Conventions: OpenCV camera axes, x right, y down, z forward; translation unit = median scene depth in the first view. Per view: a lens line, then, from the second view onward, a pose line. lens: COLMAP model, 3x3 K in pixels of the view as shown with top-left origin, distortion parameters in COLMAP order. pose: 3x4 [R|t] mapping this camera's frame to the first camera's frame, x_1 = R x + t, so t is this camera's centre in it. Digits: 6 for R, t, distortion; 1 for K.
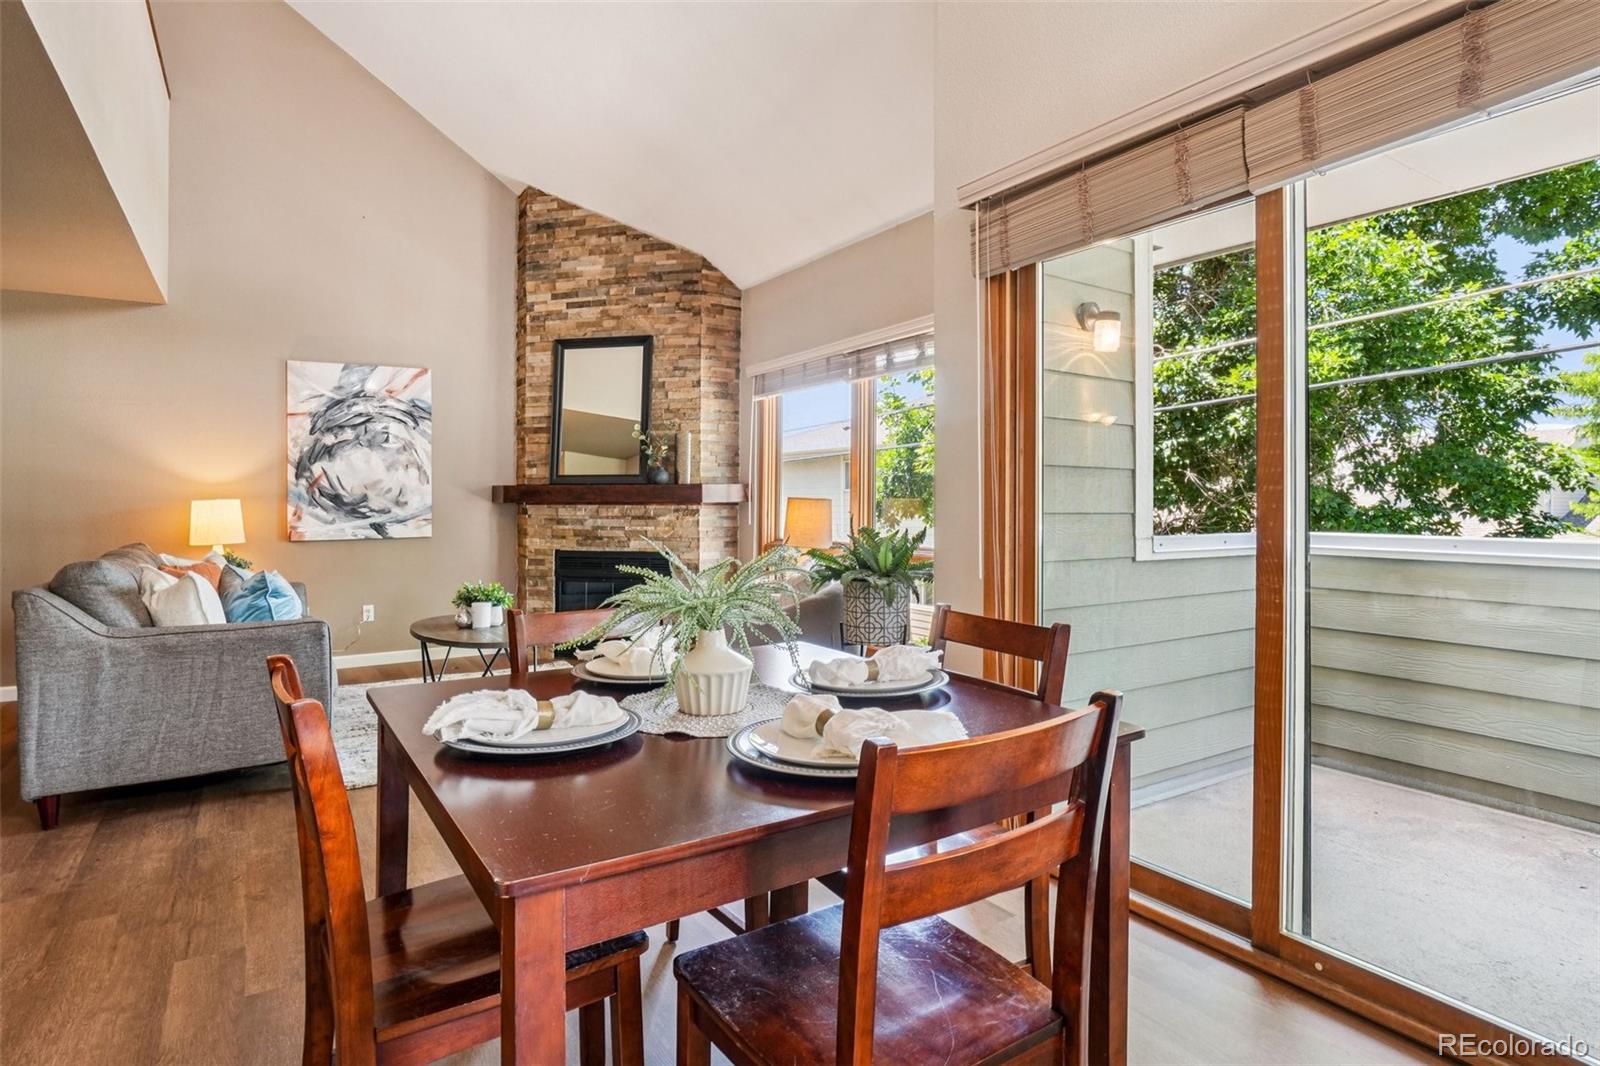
lens RADIAL K [[849.5, 0, 789.9], [0, 849.5, 502.3], [0, 0, 1]] dist [-0.000981, -0.000691]
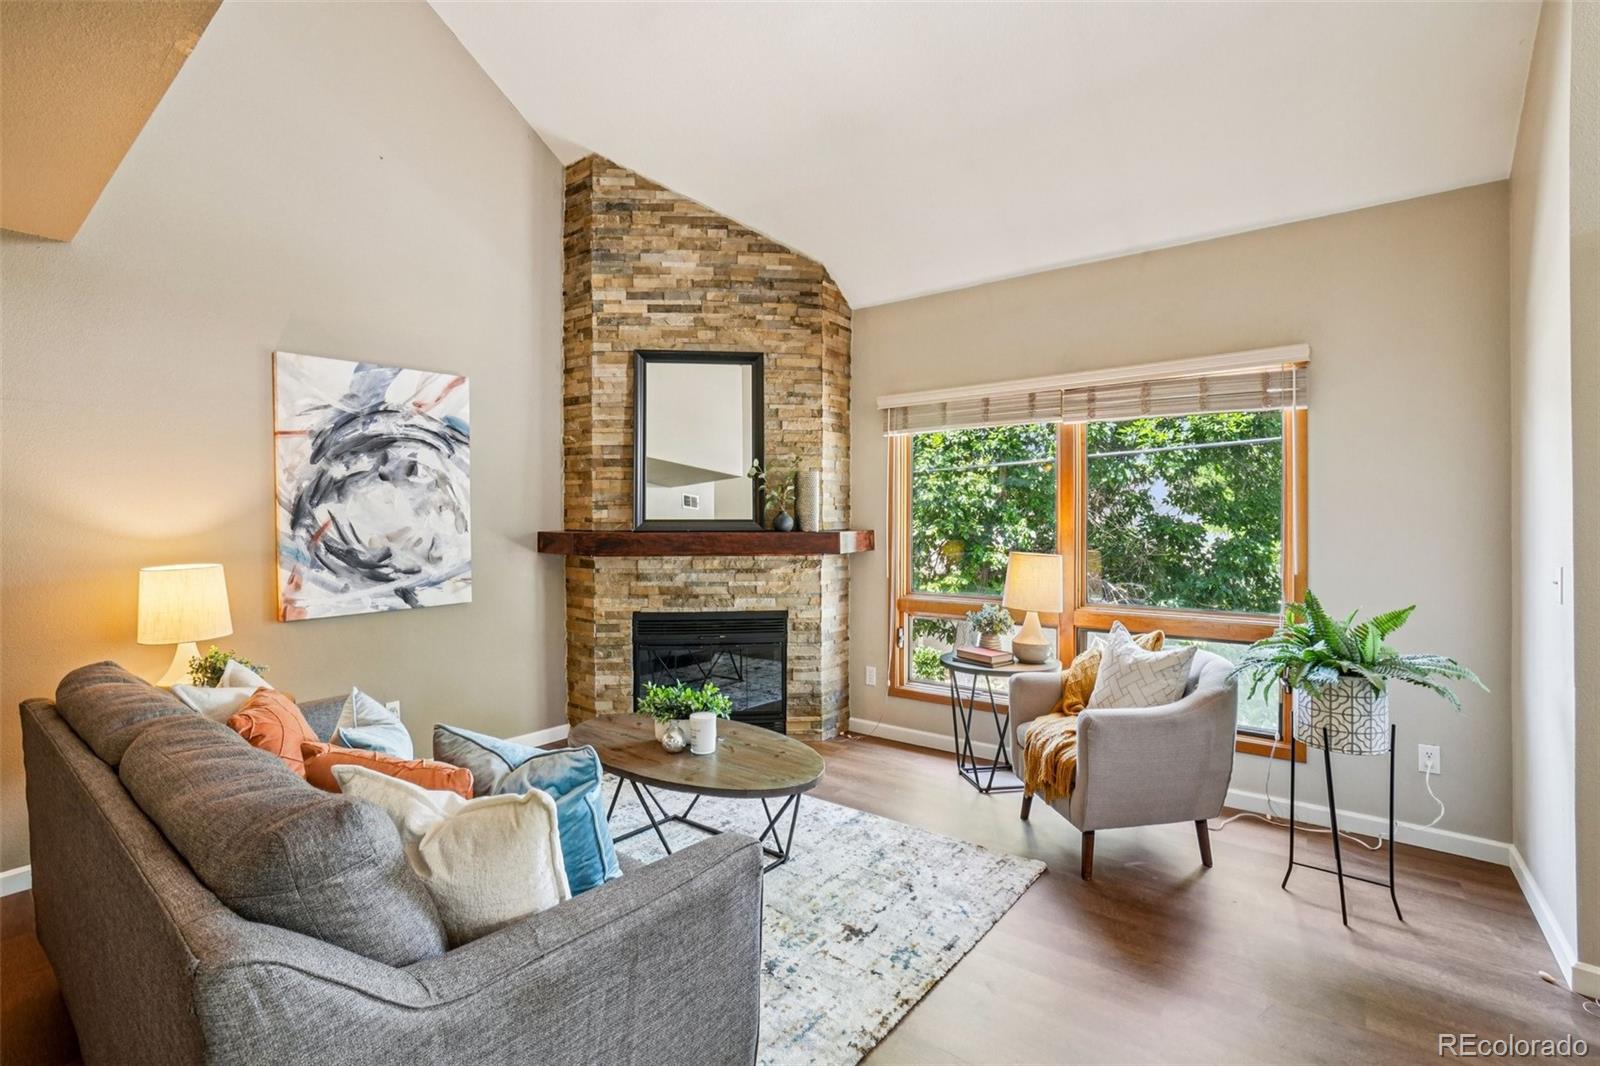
lens RADIAL K [[729.7, 0, 791.7], [0, 729.7, 527.7], [0, 0, 1]] dist [-0.019013, 0.005509]
pose [[0.944759, -0.004374, 0.327736, -0.374223], [-0.000035, 0.999910, 0.013446, -0.034193], [-0.327765, -0.012715, 0.944674, 0.311498]]
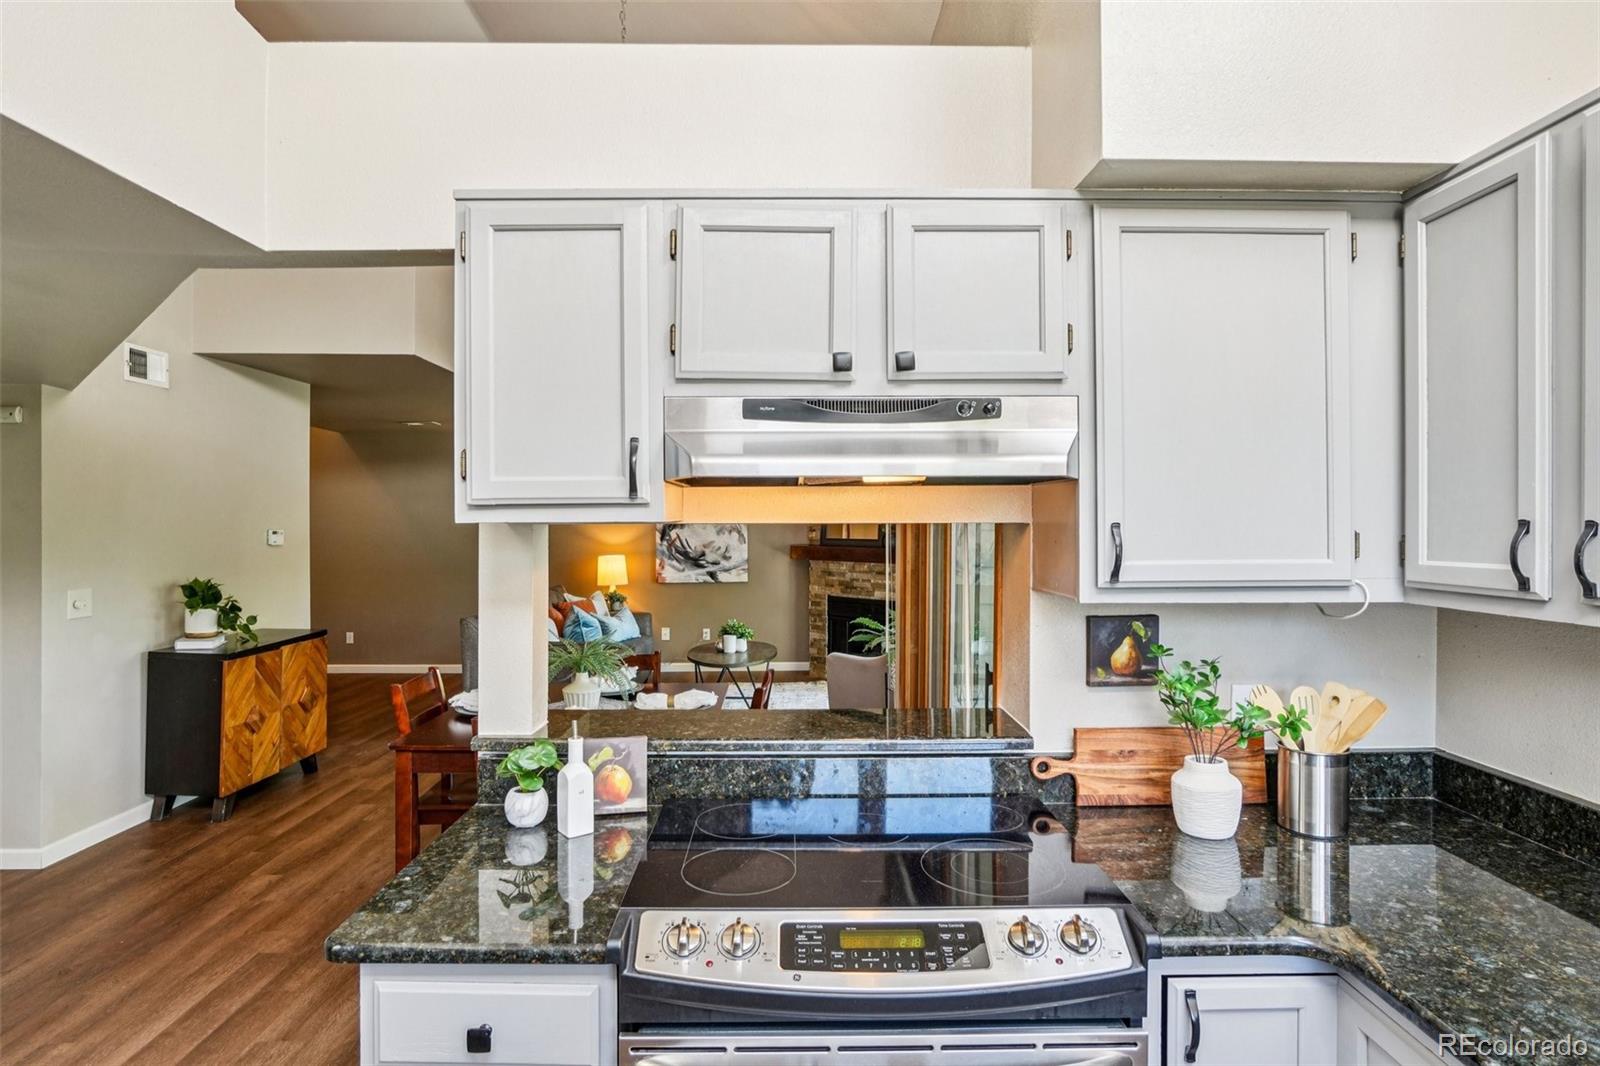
lens RADIAL K [[849.5, 0, 806.6], [0, 849.5, 532.2], [0, 0, 1]] dist [-0.000981, -0.000691]
pose [[0.857256, 0.006323, -0.514852, 0.378116], [-0.000568, 0.999936, 0.011333, -0.056844], [0.514890, -0.009423, 0.857204, -0.132890]]
